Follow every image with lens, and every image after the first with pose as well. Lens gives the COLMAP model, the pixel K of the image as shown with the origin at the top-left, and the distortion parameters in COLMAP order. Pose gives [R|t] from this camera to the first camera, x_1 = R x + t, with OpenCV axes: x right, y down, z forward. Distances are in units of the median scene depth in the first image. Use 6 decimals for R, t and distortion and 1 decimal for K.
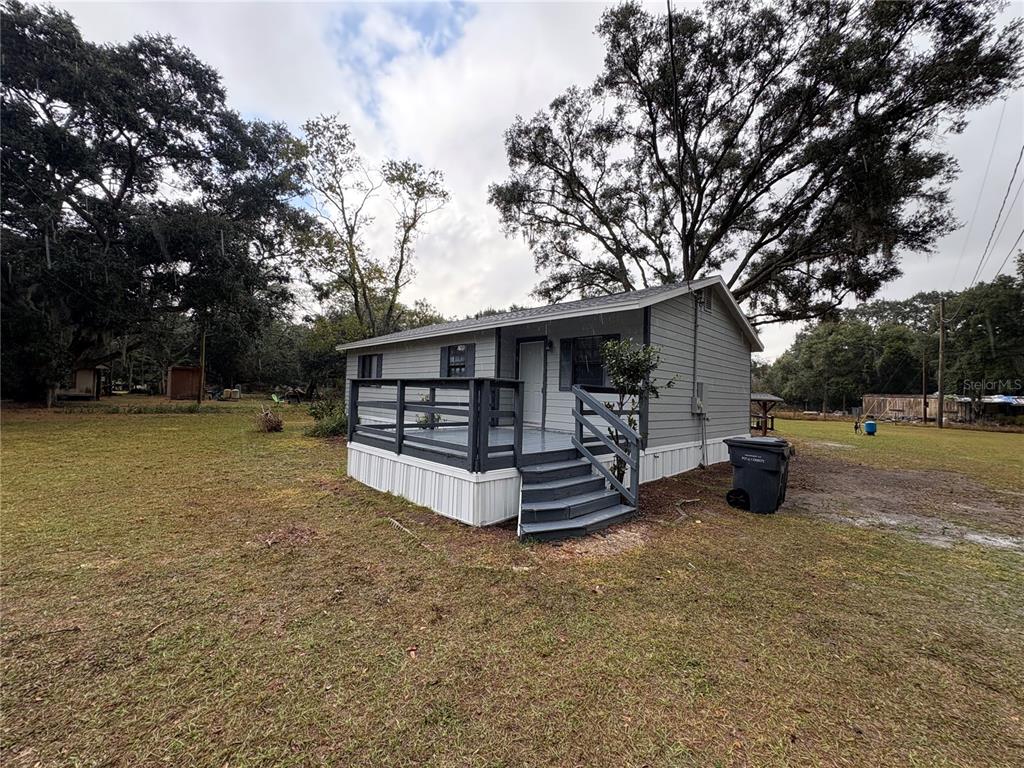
lens RADIAL K [[407.6, 0, 510.9], [0, 407.6, 384.8], [0, 0, 1]] dist [0.000194, 0.000062]
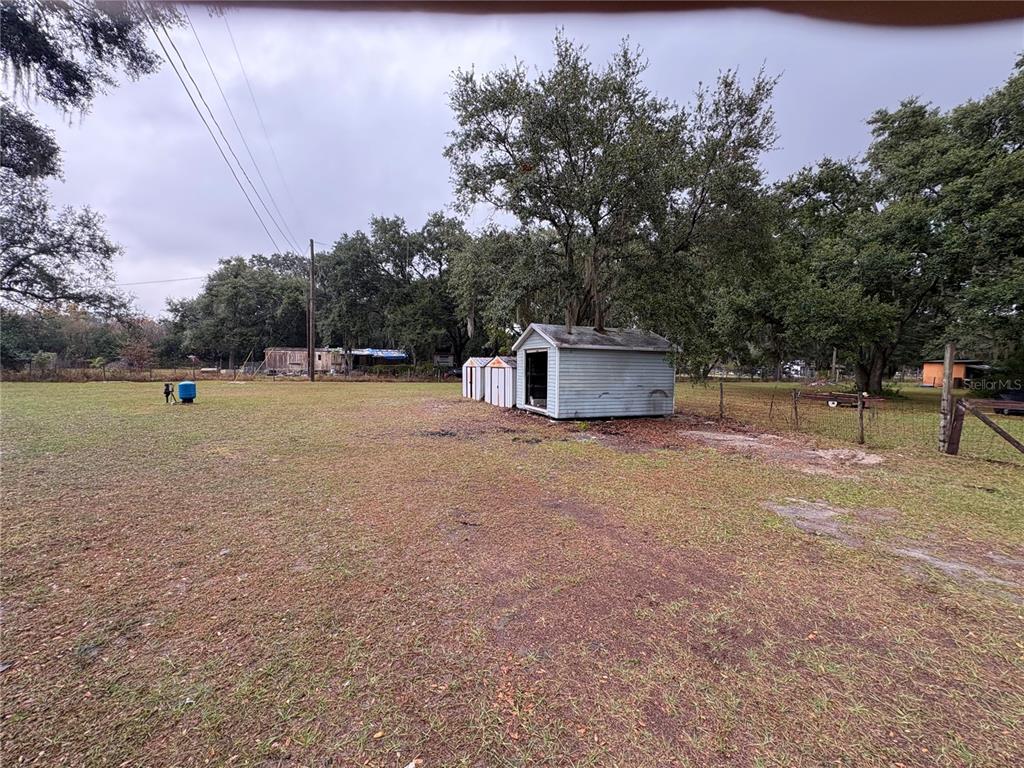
lens RADIAL K [[407.6, 0, 511.8], [0, 407.6, 383.7], [0, 0, 1]] dist [0.000194, 0.000062]
pose [[0.388703, -0.071914, 0.918552, 0.242747], [-0.022725, 0.995898, 0.087586, 0.012833], [-0.921083, -0.054919, 0.385474, 0.142128]]
